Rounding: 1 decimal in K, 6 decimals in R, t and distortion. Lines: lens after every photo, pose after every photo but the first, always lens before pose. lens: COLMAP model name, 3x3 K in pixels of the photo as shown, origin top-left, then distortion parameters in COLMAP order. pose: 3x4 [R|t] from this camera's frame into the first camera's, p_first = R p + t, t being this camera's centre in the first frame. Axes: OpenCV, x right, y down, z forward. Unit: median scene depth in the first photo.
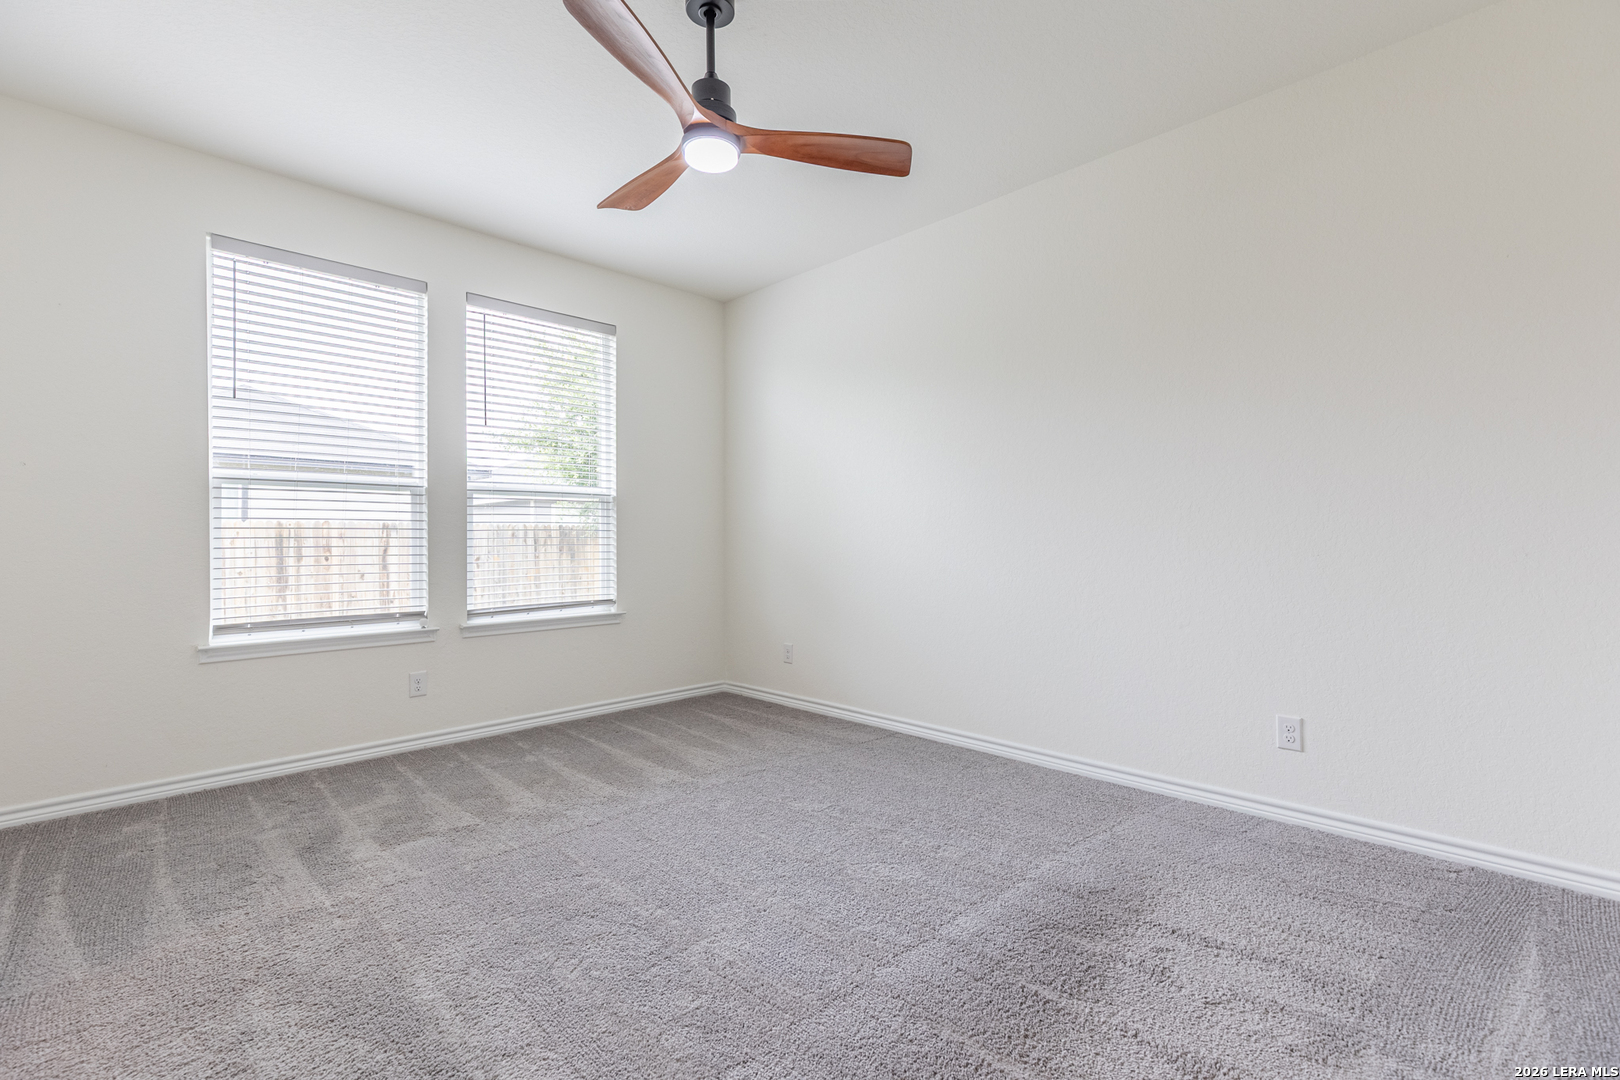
lens RADIAL K [[727.8, 0, 820.4], [0, 727.8, 538.9], [0, 0, 1]] dist [0.007091, -0.000858]
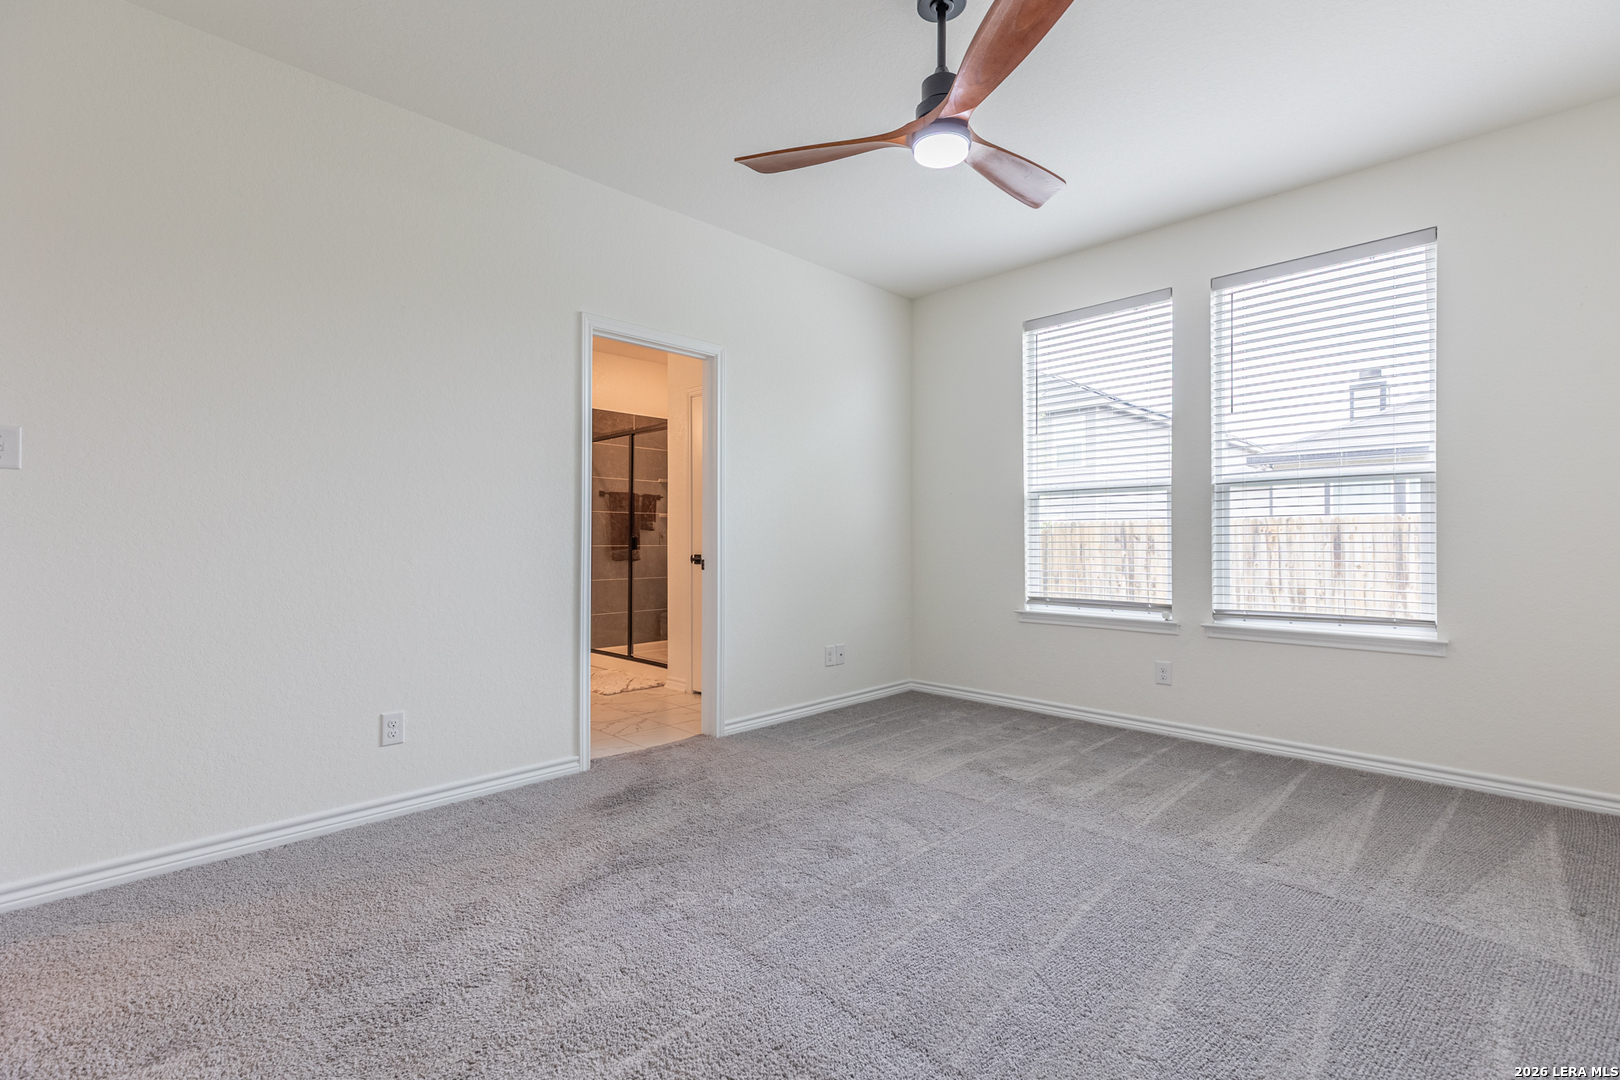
lens RADIAL K [[727.8, 0, 820.3], [0, 727.8, 539.5], [0, 0, 1]] dist [0.007091, -0.000858]
pose [[0.012076, 0.005448, -0.999912, 0.433054], [0.003850, 0.999977, 0.005495, -0.001707], [0.999920, -0.003916, 0.012054, 0.427463]]
